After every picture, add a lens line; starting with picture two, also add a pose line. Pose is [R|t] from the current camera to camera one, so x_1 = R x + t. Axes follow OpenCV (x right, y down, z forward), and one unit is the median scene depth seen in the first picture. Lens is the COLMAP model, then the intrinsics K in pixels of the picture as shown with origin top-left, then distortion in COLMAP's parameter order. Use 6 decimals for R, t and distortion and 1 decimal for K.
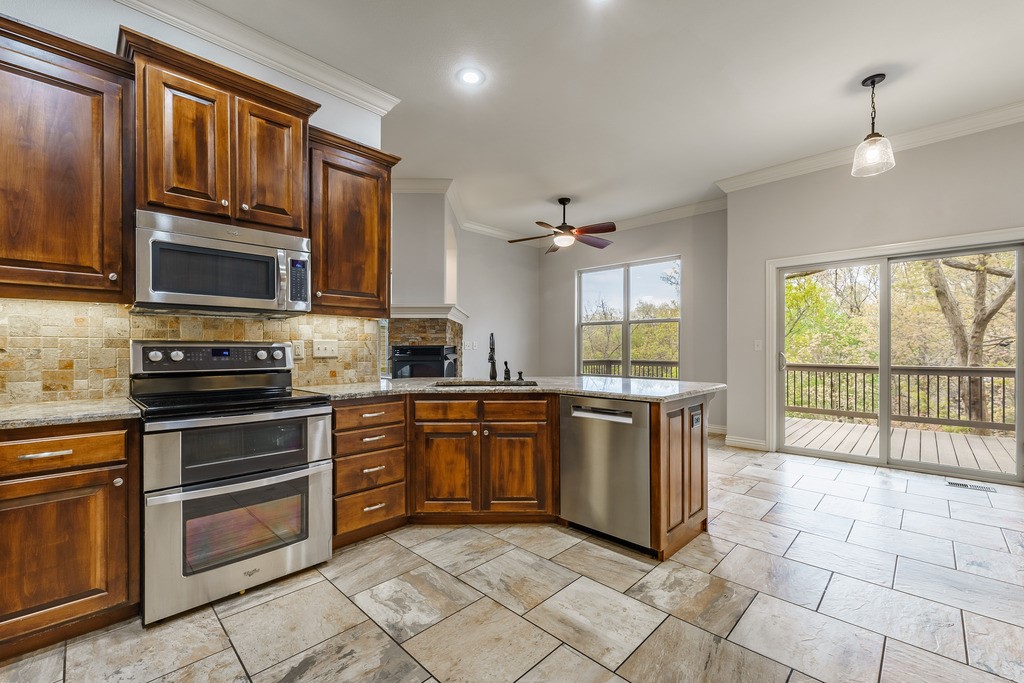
lens RADIAL K [[425.5, 0, 516.8], [0, 425.5, 350.2], [0, 0, 1]] dist [0.002011, -0.000611]
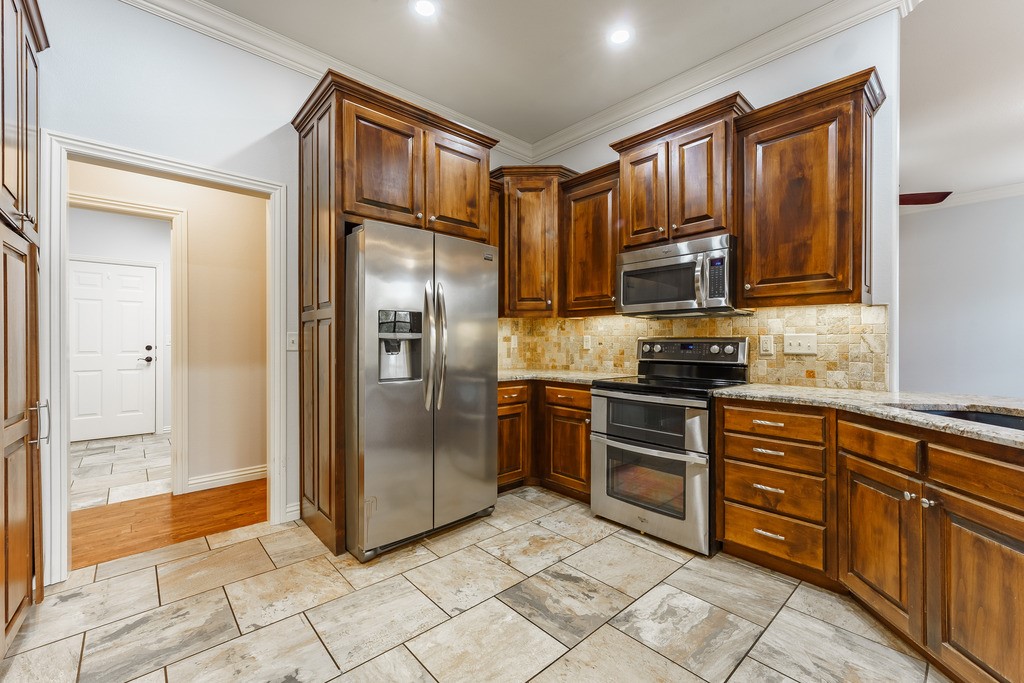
lens RADIAL K [[425.5, 0, 516.2], [0, 425.5, 340.7], [0, 0, 1]] dist [0.002011, -0.000611]
pose [[-0.058112, -0.001296, -0.998309, 0.522414], [-0.007210, 0.999974, -0.000878, -0.006467], [0.998284, 0.007147, -0.058120, 0.544469]]
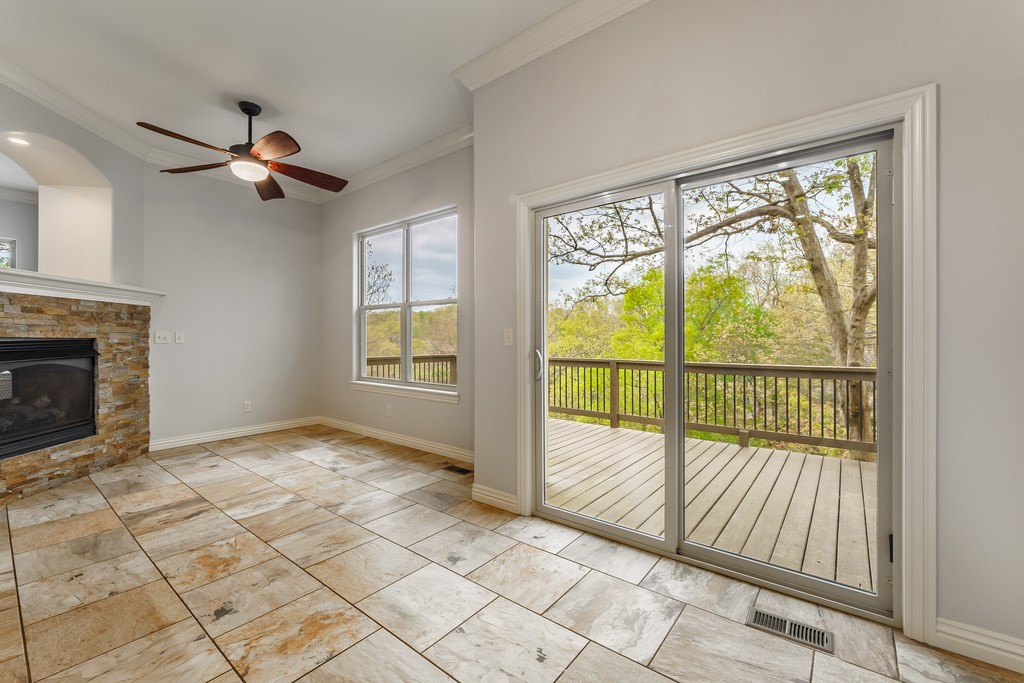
lens RADIAL K [[425.5, 0, 509.7], [0, 425.5, 339.9], [0, 0, 1]] dist [0.002011, -0.000611]
pose [[0.995972, 0.000682, 0.089662, 0.961367], [-0.000468, 0.999997, -0.002414, -0.013268], [-0.089663, 0.002362, 0.995969, 0.740118]]
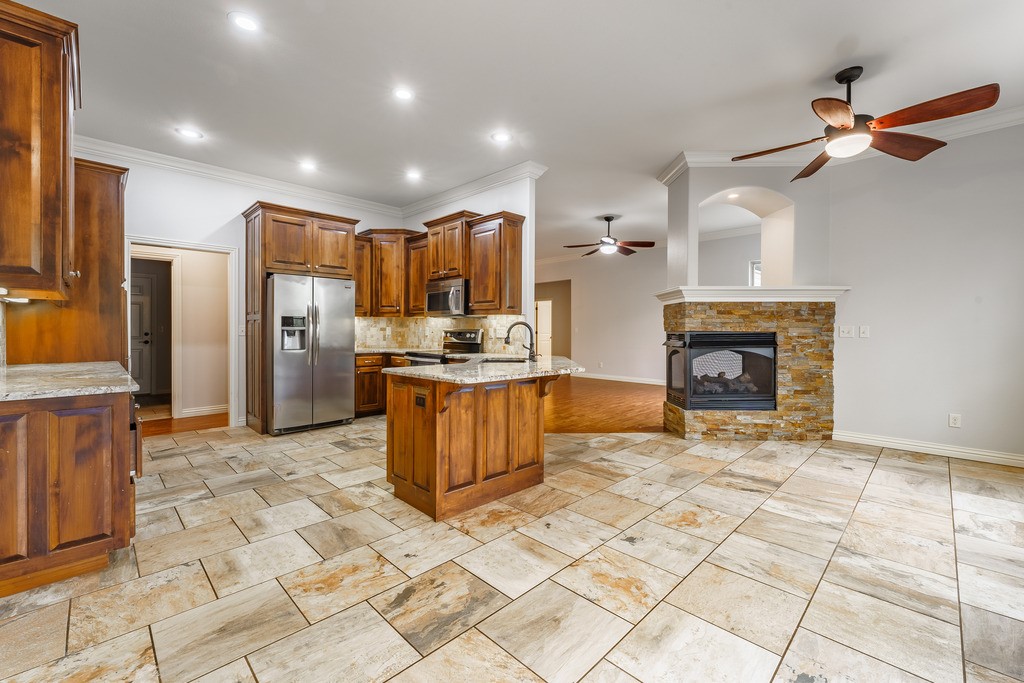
lens RADIAL K [[425.5, 0, 517.1], [0, 425.5, 331.3], [0, 0, 1]] dist [0.002011, -0.000611]
pose [[-0.012002, 0.004741, -0.999917, 1.492306], [-0.010236, 0.999936, 0.004864, -0.022246], [0.999876, 0.010293, -0.011953, 1.251760]]
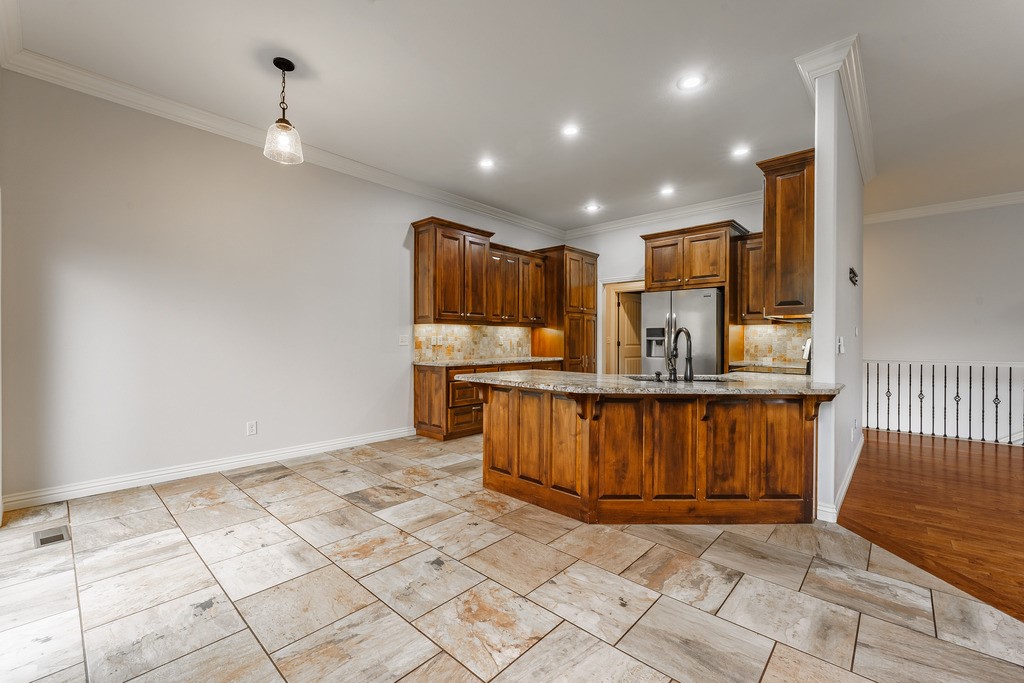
lens RADIAL K [[425.5, 0, 509.2], [0, 425.5, 340.8], [0, 0, 1]] dist [0.002011, -0.000611]
pose [[-0.999765, 0.000348, -0.021680, 0.414978], [0.000143, 0.999955, 0.009456, -0.024510], [0.021682, 0.009451, -0.999720, 2.378935]]
